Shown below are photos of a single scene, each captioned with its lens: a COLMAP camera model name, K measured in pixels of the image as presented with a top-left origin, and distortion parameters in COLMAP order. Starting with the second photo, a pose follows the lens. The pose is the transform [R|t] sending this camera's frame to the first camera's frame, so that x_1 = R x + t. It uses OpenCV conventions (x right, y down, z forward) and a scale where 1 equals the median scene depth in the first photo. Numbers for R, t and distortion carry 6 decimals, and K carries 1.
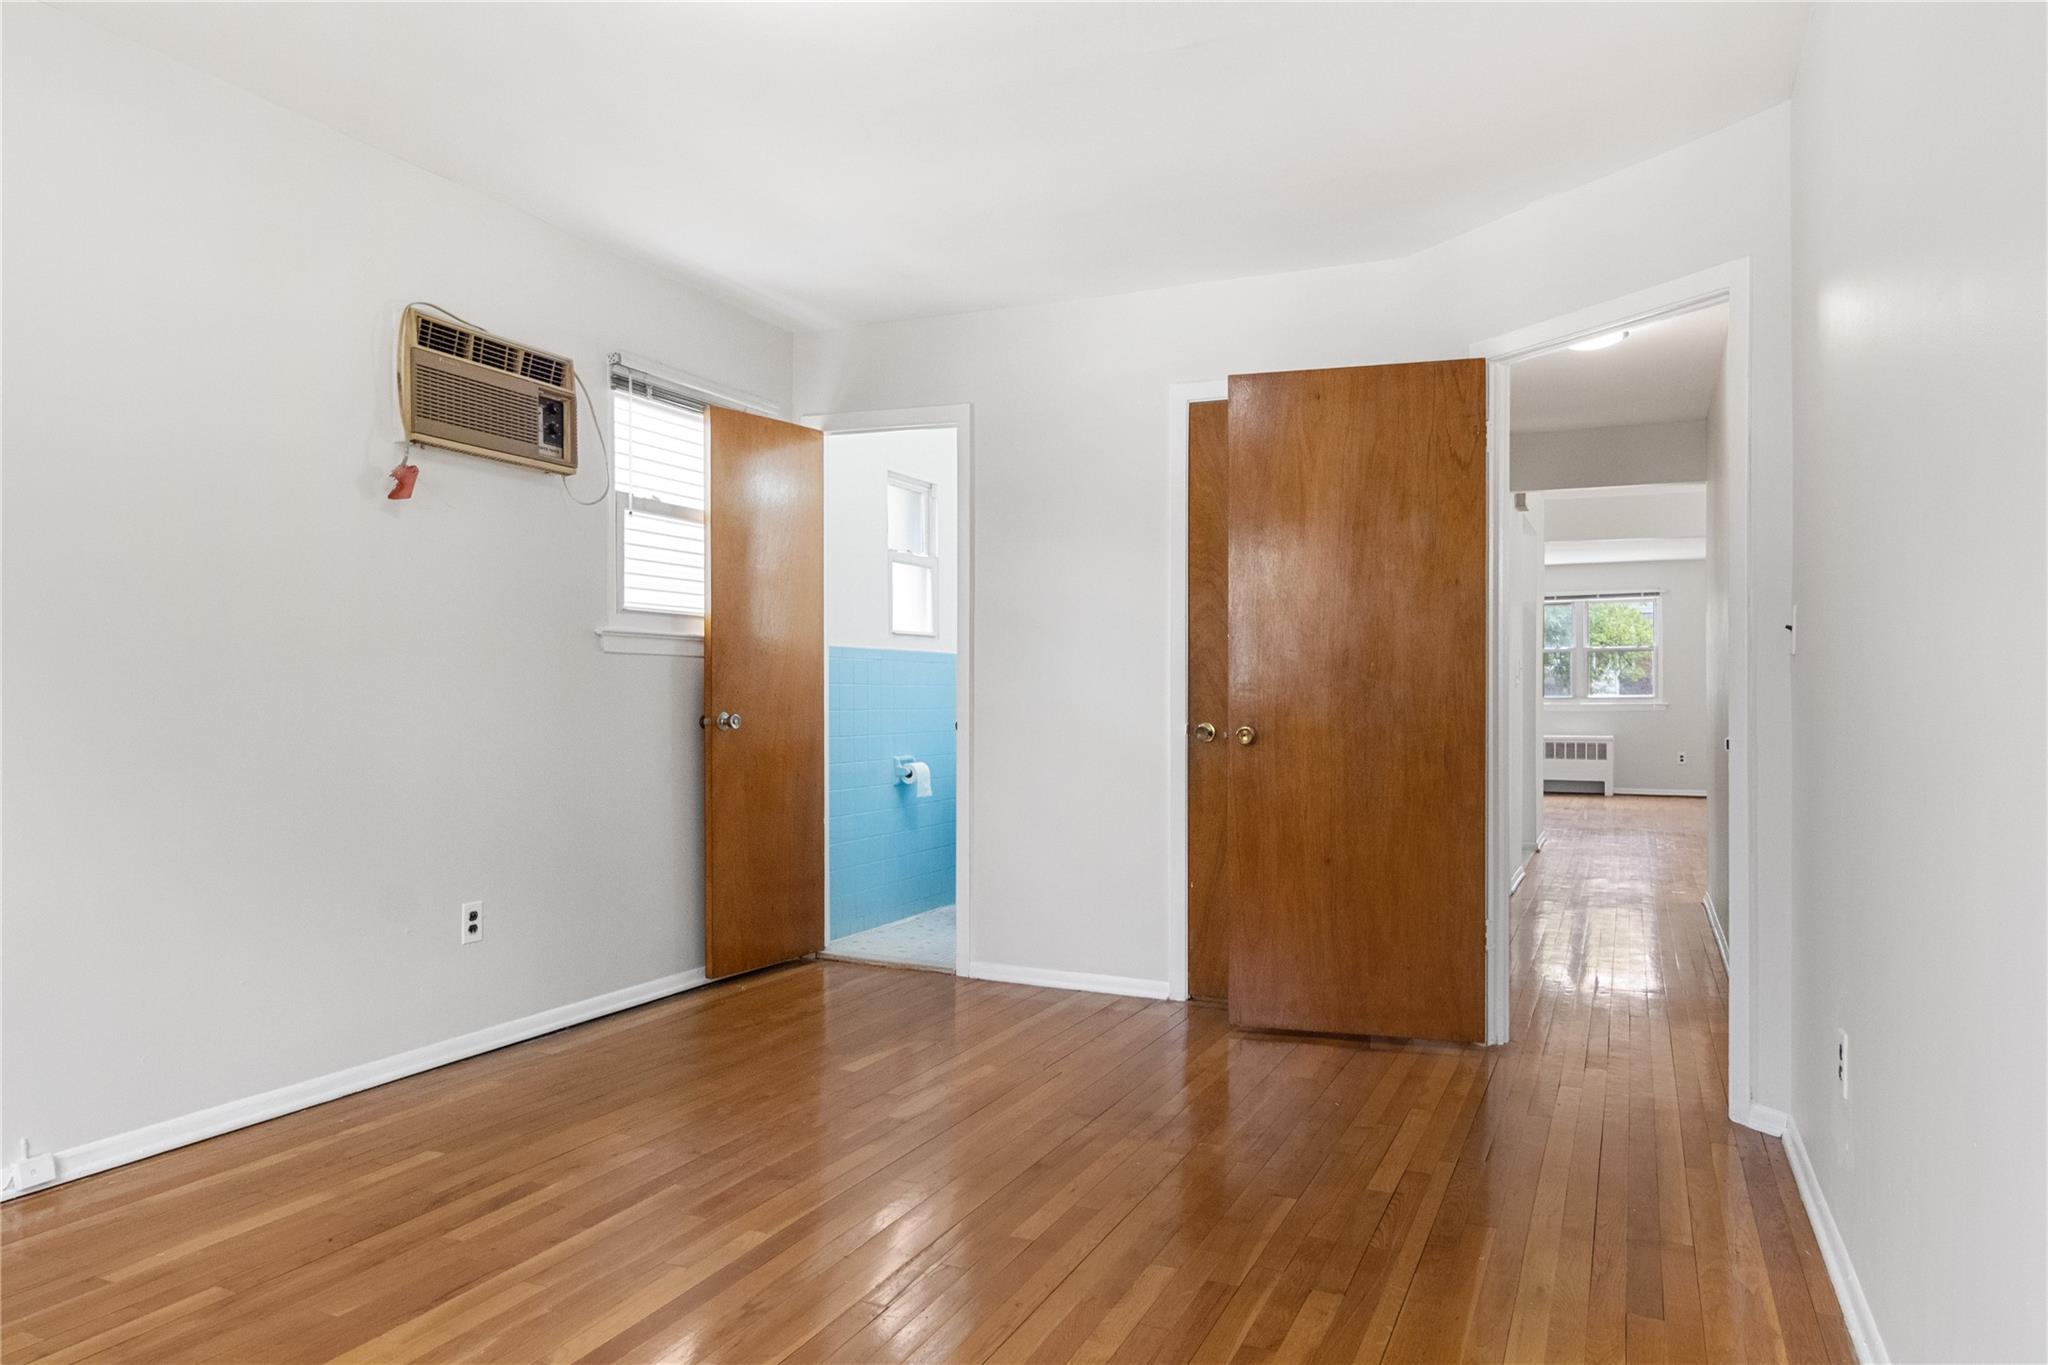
lens RADIAL K [[1326.0, 0, 1024.0], [0, 1326.0, 682.5], [0, 0, 1]] dist [-0.051317, -0.000552]
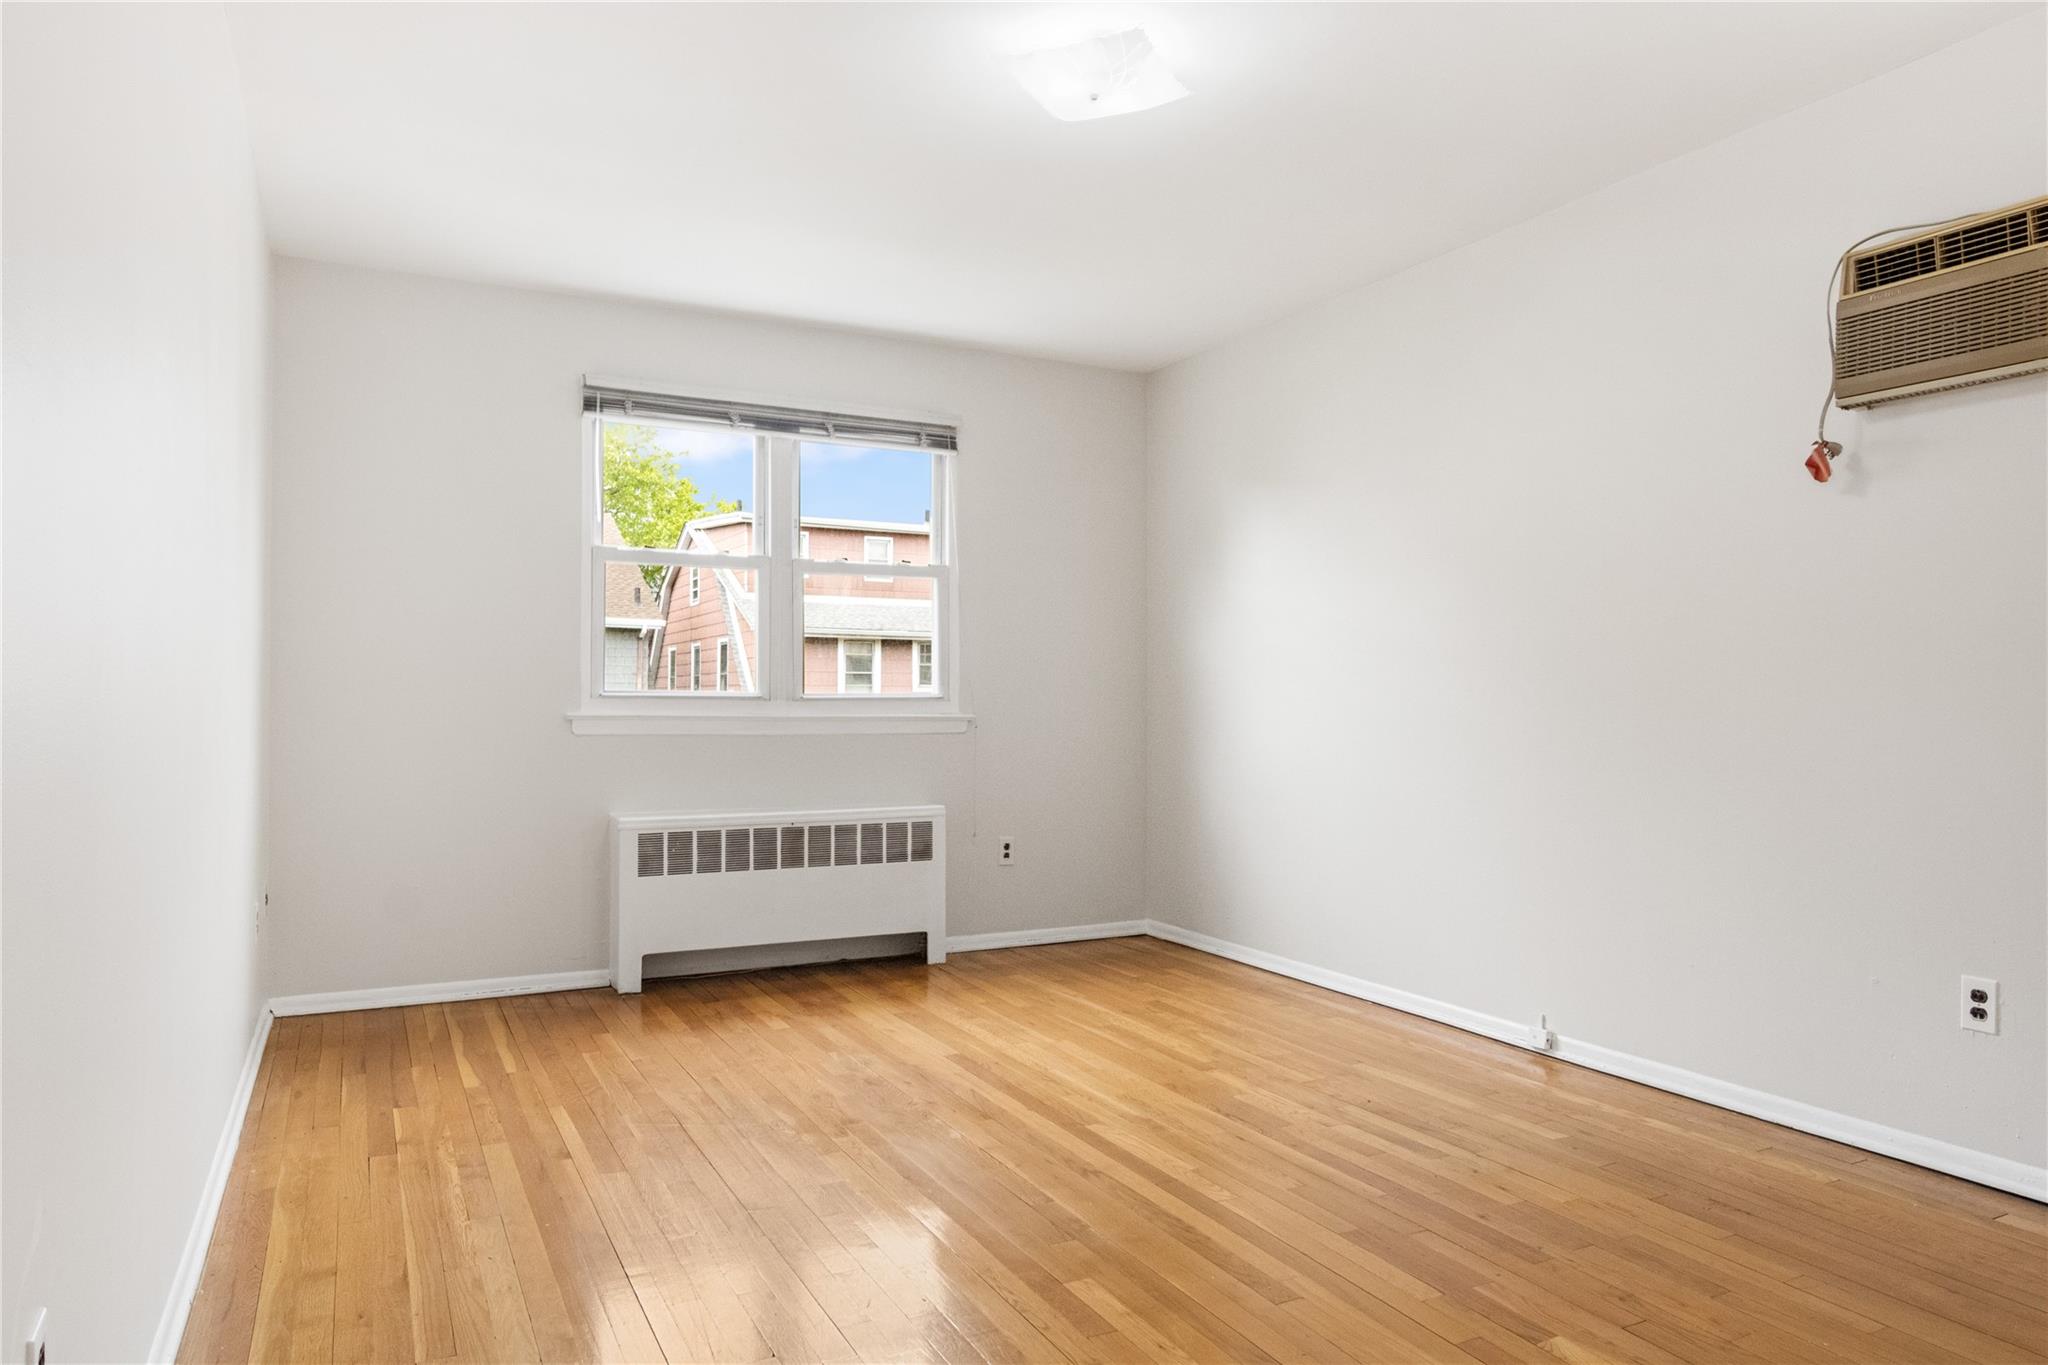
lens RADIAL K [[1326.0, 0, 1024.0], [0, 1326.0, 682.5], [0, 0, 1]] dist [-0.051317, -0.000552]
pose [[-0.621574, -0.012570, -0.783255, 0.624715], [-0.006106, 0.999919, -0.011201, 0.013114], [0.783332, -0.002180, -0.621600, 1.297390]]
